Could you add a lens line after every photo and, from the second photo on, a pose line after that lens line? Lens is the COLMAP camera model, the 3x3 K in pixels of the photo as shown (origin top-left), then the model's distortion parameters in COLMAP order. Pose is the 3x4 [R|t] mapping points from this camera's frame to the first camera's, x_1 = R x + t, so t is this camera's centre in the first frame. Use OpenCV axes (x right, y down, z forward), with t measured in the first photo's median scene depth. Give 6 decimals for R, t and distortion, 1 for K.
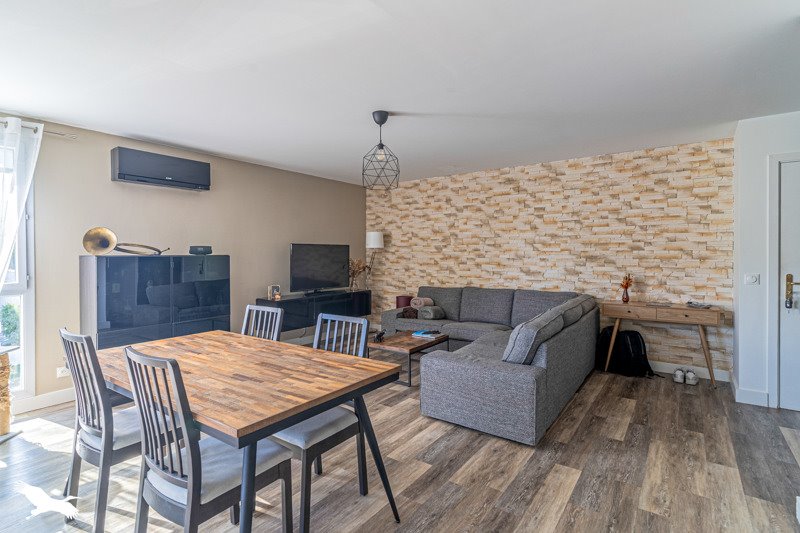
lens RADIAL K [[401.5, 0, 397.7], [0, 401.5, 260.2], [0, 0, 1]] dist [0.000156, 0.000057]
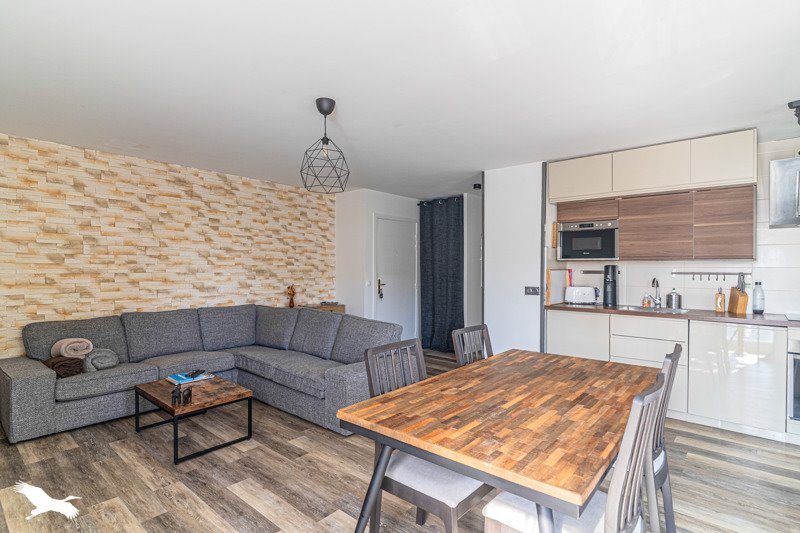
lens RADIAL K [[401.5, 0, 397.4], [0, 401.5, 269.4], [0, 0, 1]] dist [0.000156, 0.000057]
pose [[0.092896, -0.001369, 0.995675, -0.539421], [0.012258, 0.999925, 0.000231, -0.006940], [-0.995600, 0.012183, 0.092905, 0.483217]]
